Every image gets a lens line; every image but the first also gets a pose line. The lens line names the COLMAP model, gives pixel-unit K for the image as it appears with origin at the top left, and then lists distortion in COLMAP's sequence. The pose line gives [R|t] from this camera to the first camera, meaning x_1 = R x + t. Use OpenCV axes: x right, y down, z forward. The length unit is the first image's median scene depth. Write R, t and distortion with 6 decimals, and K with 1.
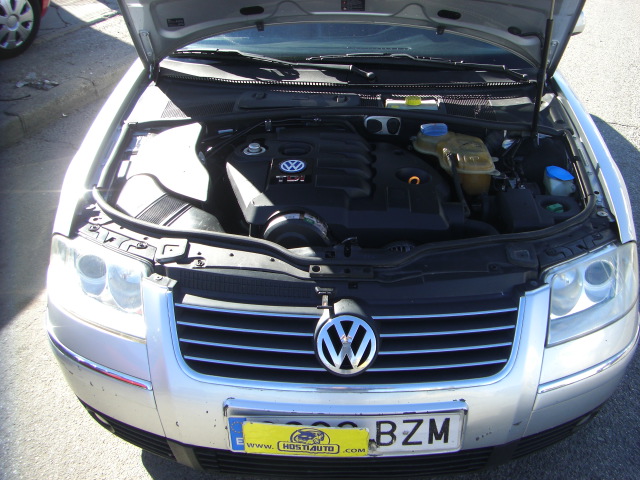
lens RADIAL K [[716.9, 0, 374.5], [0, 716.9, 226.9], [0, 0, 1]] dist [-0.149316, 0.034387]
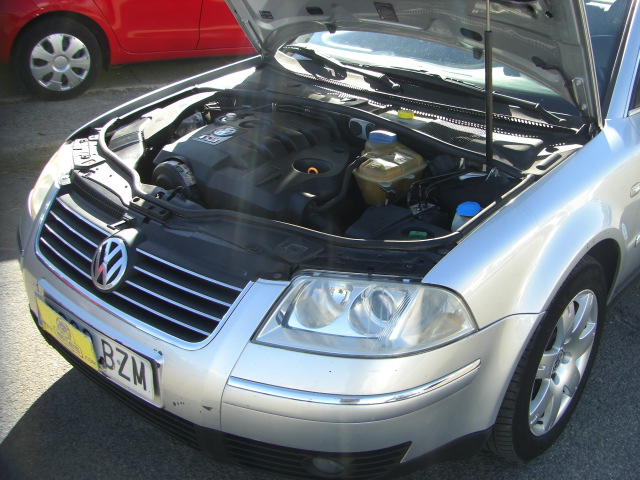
lens RADIAL K [[716.9, 0, 374.5], [0, 716.9, 226.9], [0, 0, 1]] dist [-0.149316, 0.034387]
pose [[0.775413, 0.261013, -0.574985, 0.710111], [-0.327045, 0.944931, -0.012098, -0.008448], [0.540164, 0.197427, 0.818075, 0.253522]]
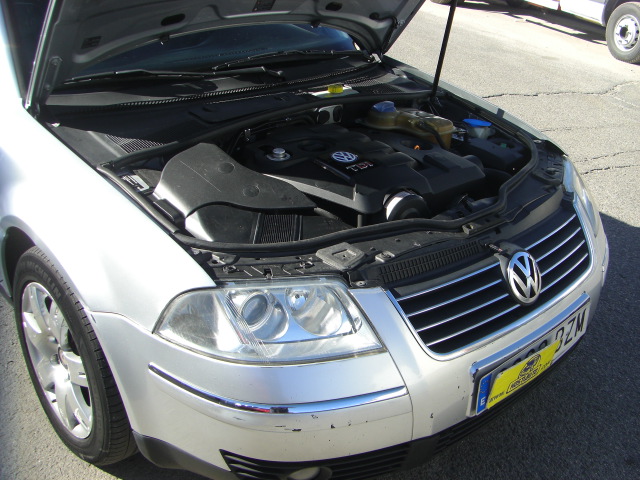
lens RADIAL K [[716.9, 0, 374.5], [0, 716.9, 226.9], [0, 0, 1]] dist [-0.149316, 0.034387]
pose [[0.718067, -0.276589, 0.638654, -0.731402], [0.294614, 0.952167, 0.081117, -0.059375], [-0.630541, 0.129909, 0.765207, 0.214353]]
